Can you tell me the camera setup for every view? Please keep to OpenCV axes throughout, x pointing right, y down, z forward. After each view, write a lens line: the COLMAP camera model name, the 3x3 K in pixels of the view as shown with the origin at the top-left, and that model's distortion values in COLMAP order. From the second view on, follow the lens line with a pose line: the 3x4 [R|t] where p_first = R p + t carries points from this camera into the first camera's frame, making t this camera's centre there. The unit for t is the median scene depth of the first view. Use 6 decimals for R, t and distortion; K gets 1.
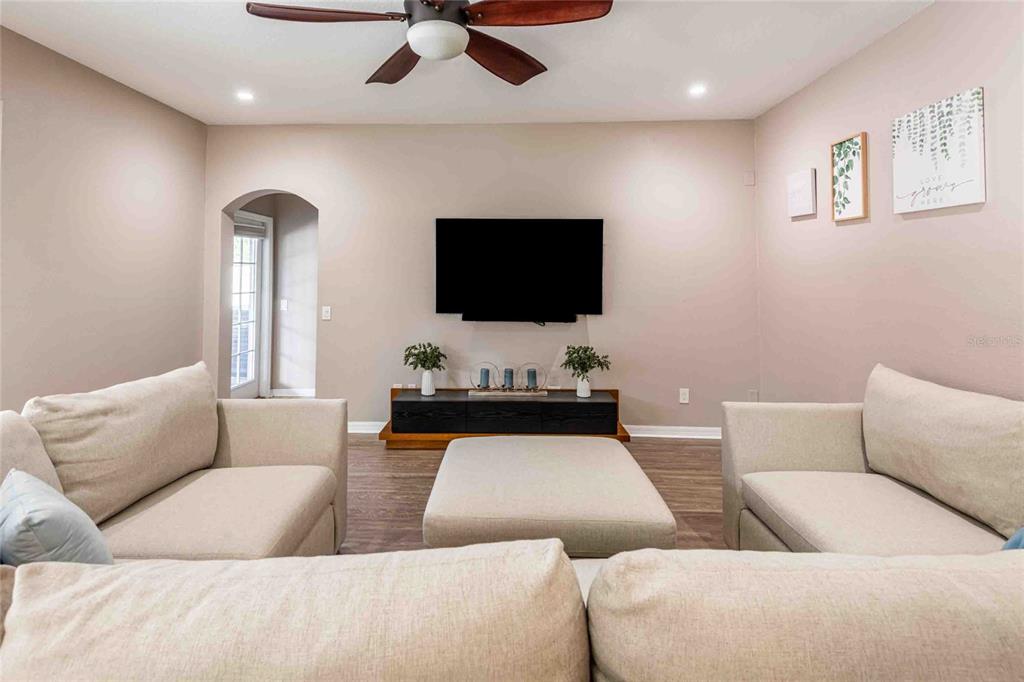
lens RADIAL K [[494.5, 0, 511.8], [0, 494.5, 253.5], [0, 0, 1]] dist [-0.001495, -0.001007]
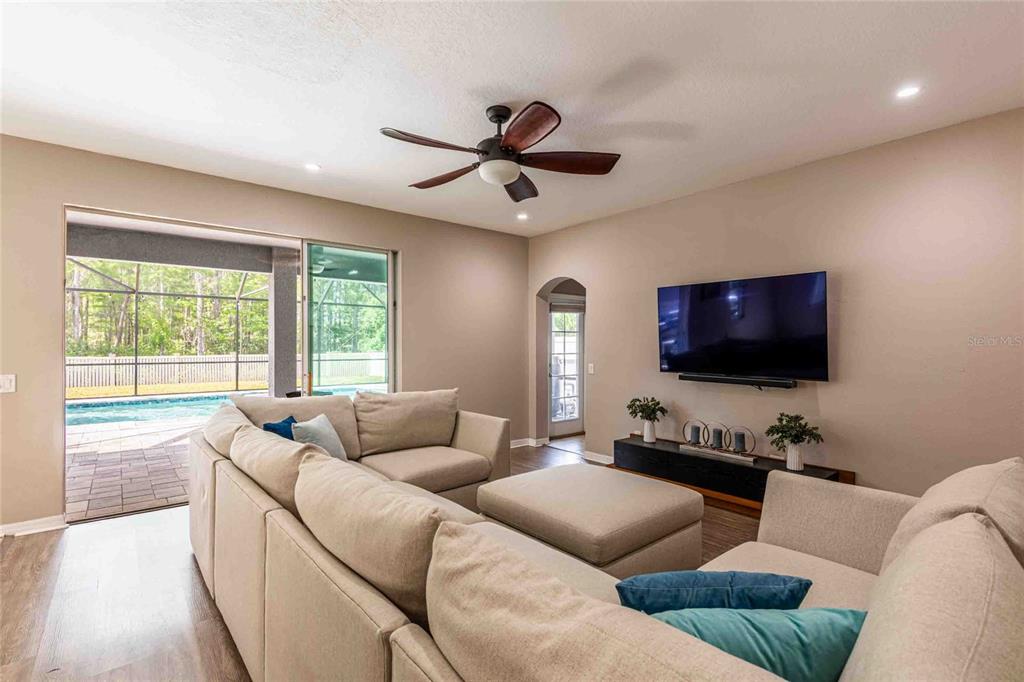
lens RADIAL K [[472.8, 0, 520.9], [0, 472.8, 341.6], [0, 0, 1]] dist [0.003126, -0.000449]
pose [[0.667701, -0.005719, -0.744407, 0.452740], [0.032129, 0.999260, 0.021141, 0.019030], [0.743736, -0.038032, 0.667391, 0.051548]]
